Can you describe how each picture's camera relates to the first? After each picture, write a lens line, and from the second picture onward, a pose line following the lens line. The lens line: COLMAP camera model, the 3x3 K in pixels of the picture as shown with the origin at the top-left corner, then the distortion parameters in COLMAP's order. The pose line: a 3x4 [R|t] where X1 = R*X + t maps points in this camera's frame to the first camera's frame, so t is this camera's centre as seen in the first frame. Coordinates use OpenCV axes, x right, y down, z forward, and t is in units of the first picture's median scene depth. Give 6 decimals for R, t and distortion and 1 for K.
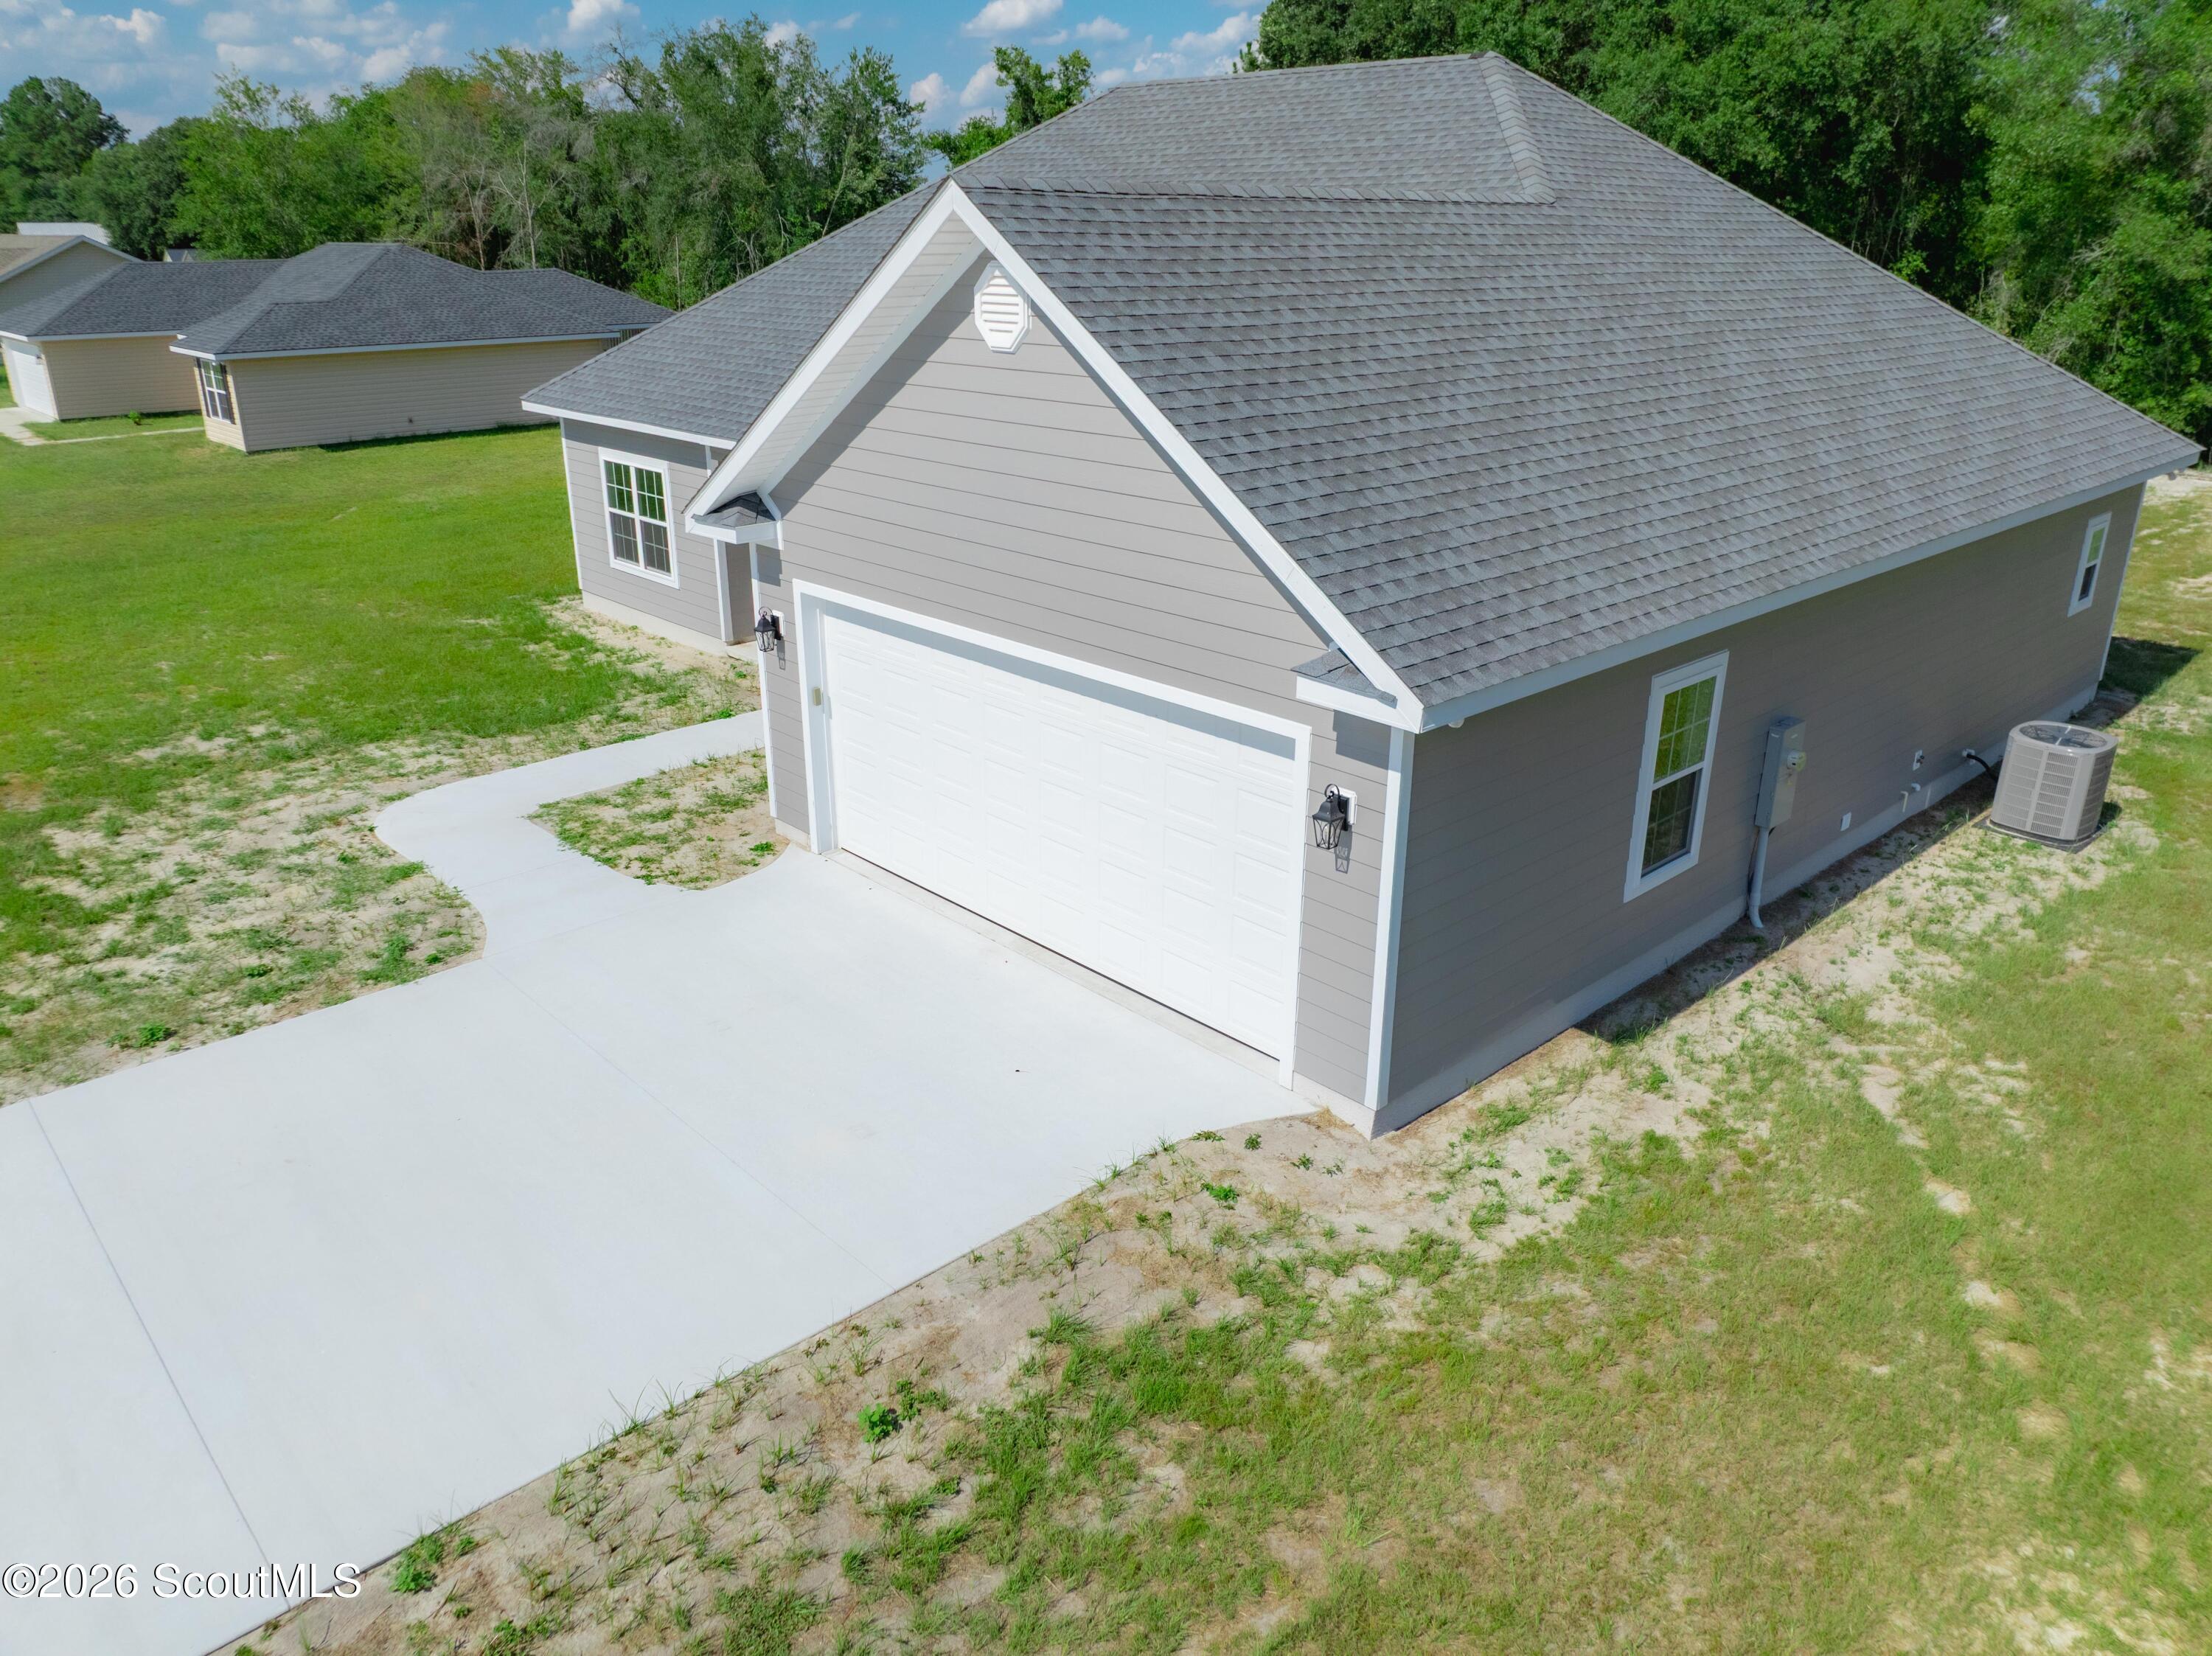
lens RADIAL K [[1558.3, 0, 1099.0], [0, 1558.3, 822.5], [0, 0, 1]] dist [-0.051340, 0.026761]
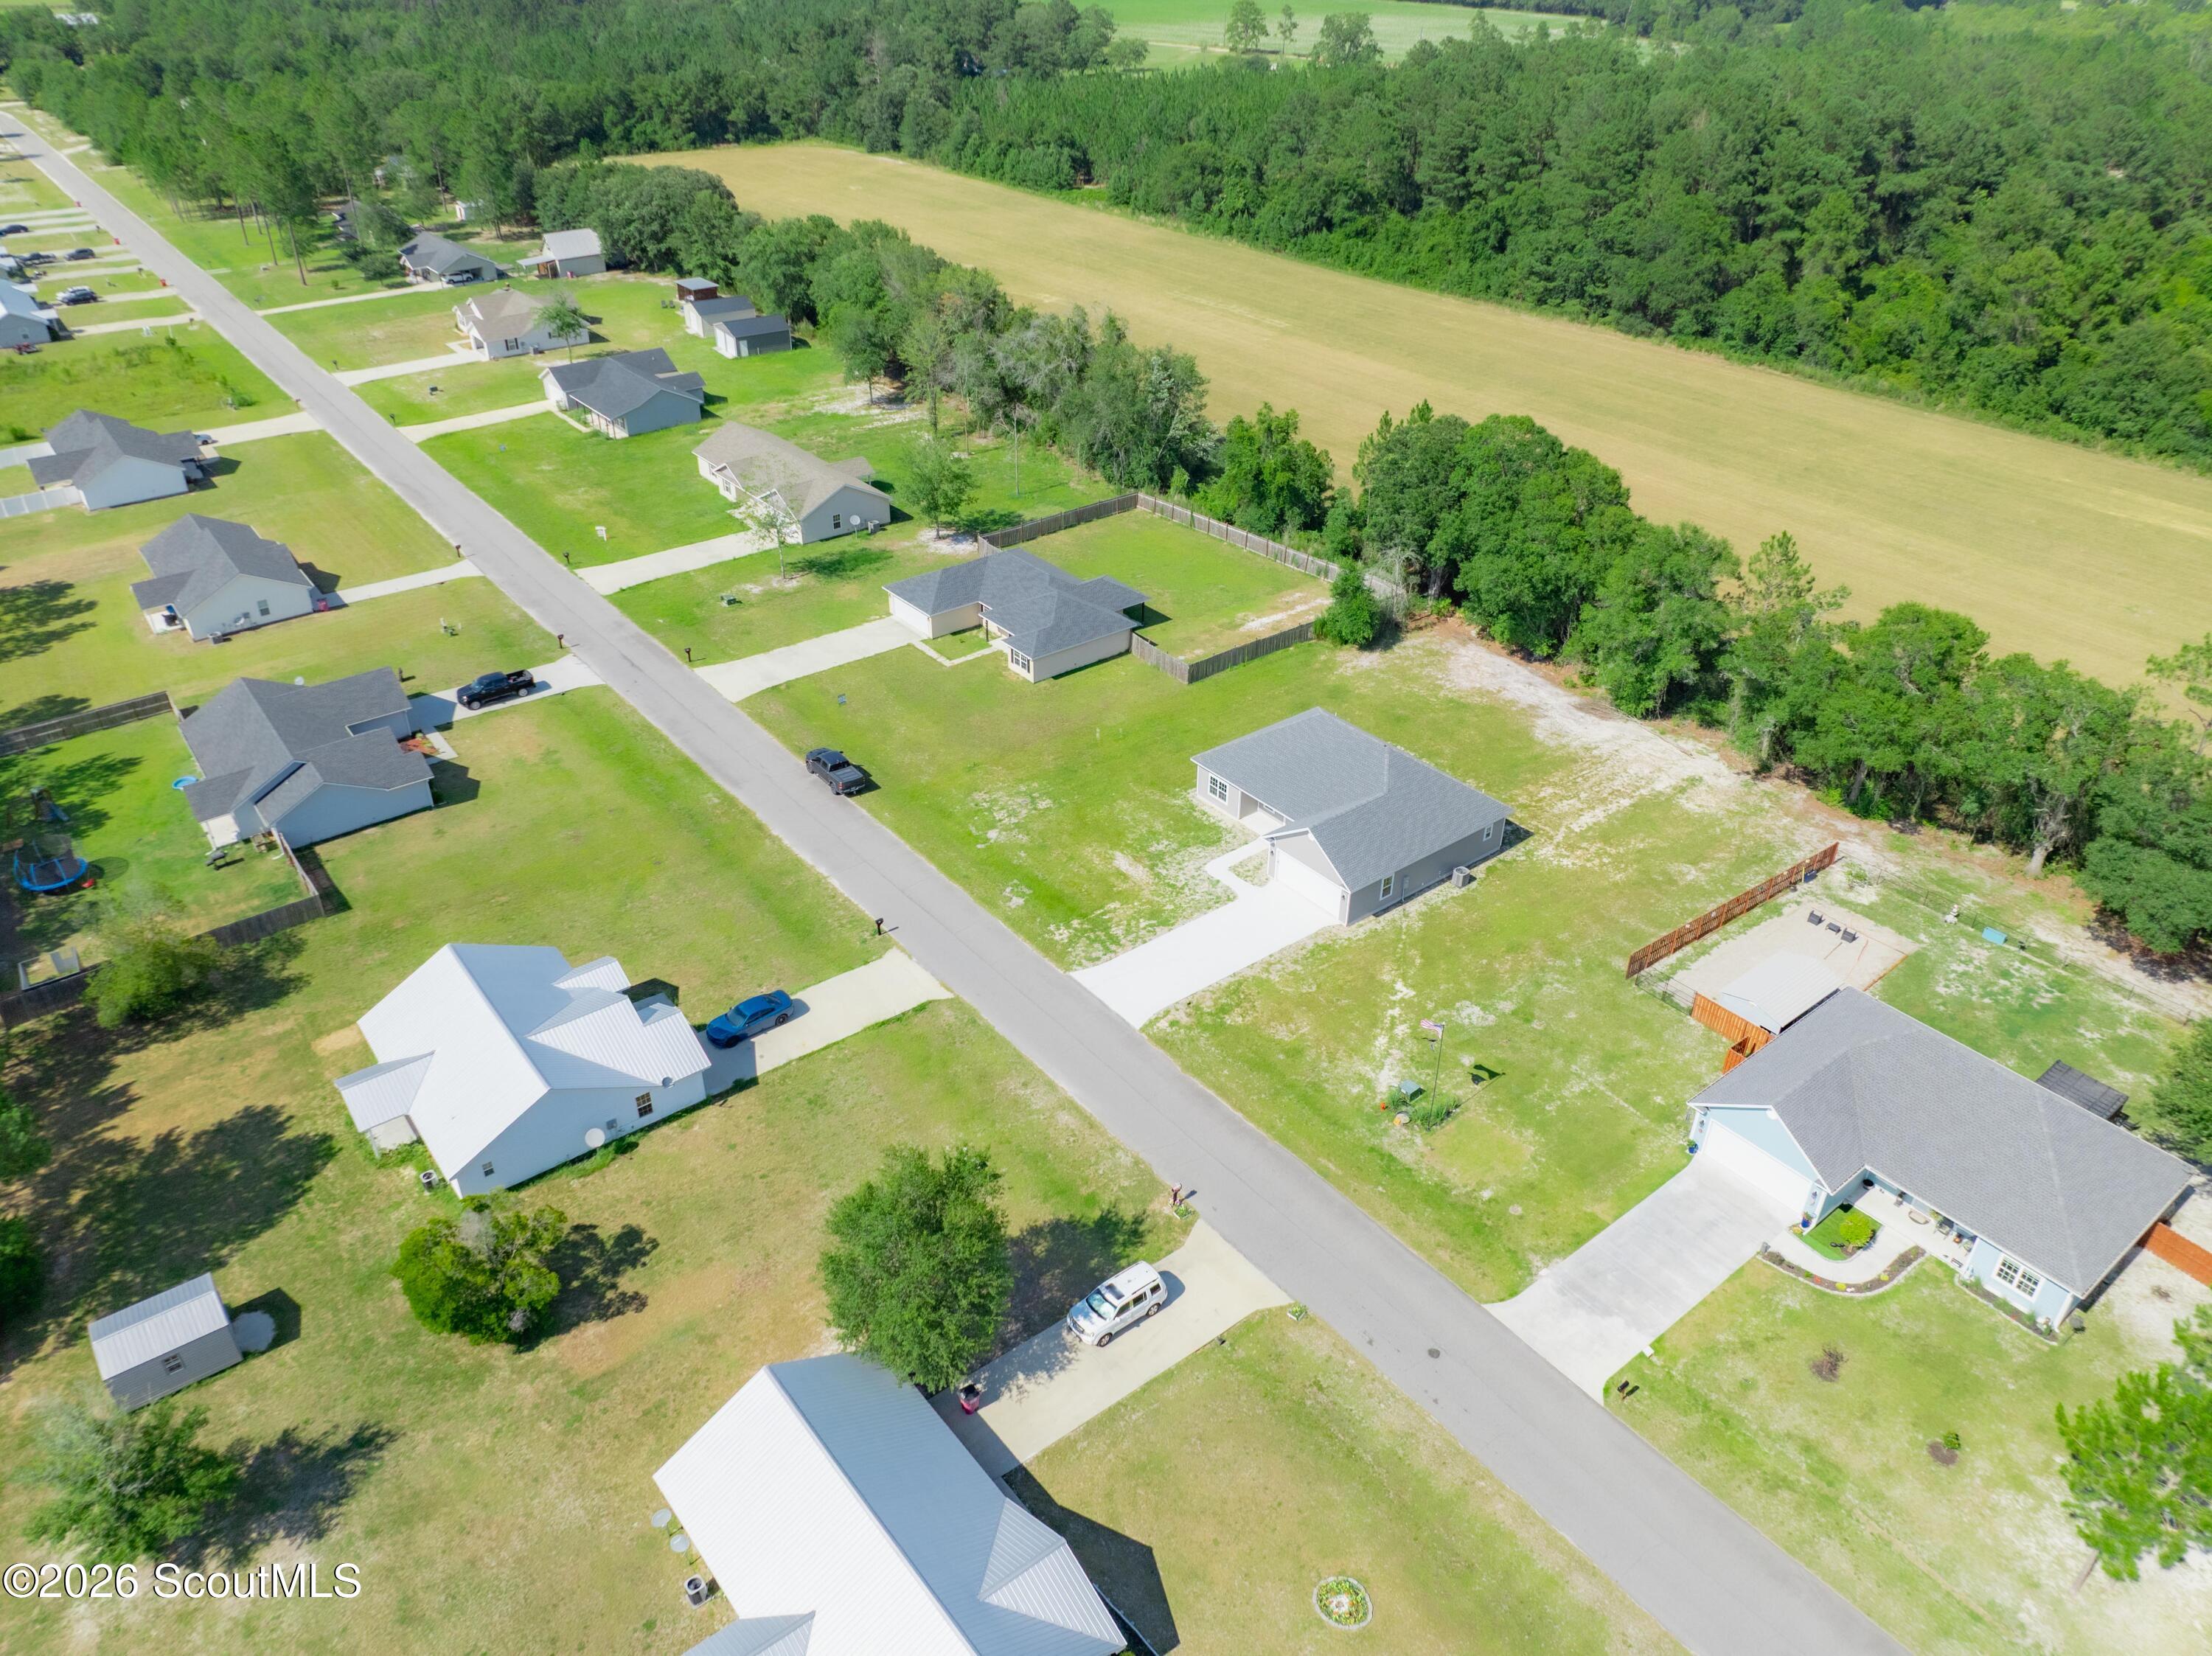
lens RADIAL K [[1548.8, 0, 1103.2], [0, 1548.8, 824.0], [0, 0, 1]] dist [-0.028076, -0.005172]
pose [[0.996711, 0.049263, -0.064349, -0.495609], [-0.036071, 0.980713, 0.192097, -1.484969], [0.072571, -0.189144, 0.979264, -5.628463]]
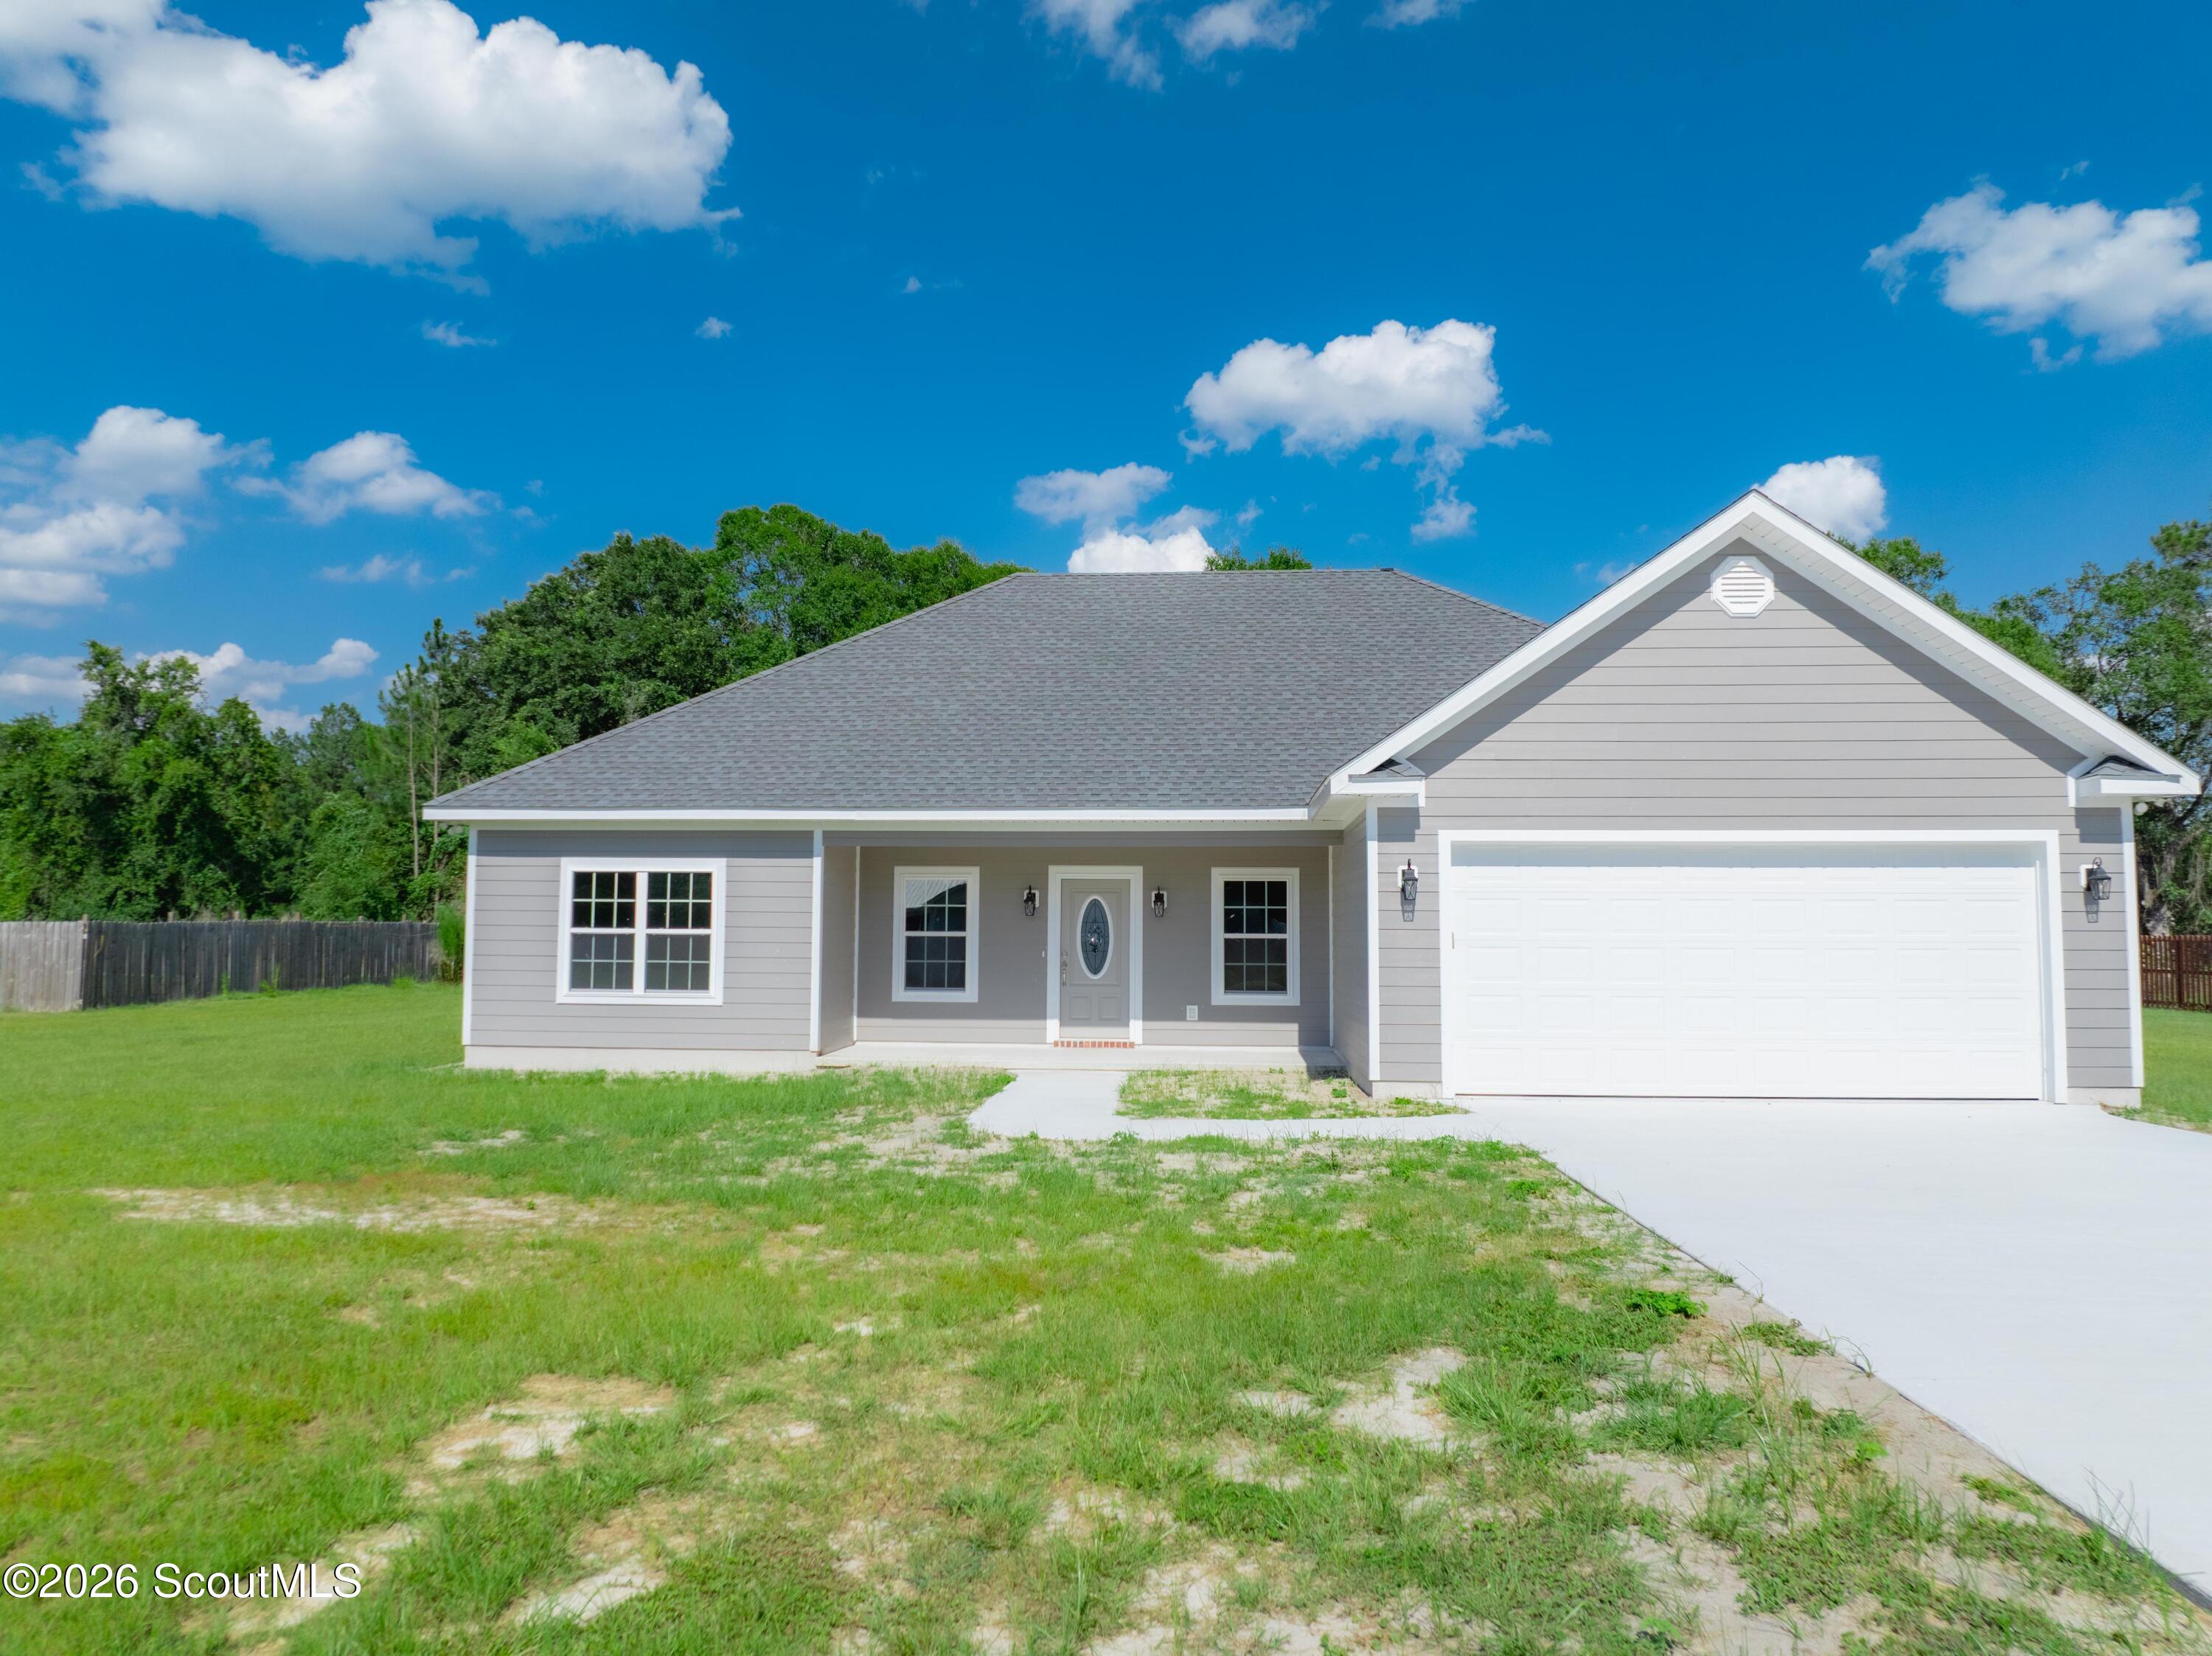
lens RADIAL K [[1556.7, 0, 1099.1], [0, 1556.7, 817.6], [0, 0, 1]] dist [-0.037398, -0.002358]
pose [[0.736071, 0.055083, 0.674659, -1.001942], [0.239683, 0.910902, -0.335872, 0.132215], [-0.633049, 0.408930, 0.657286, 0.377004]]
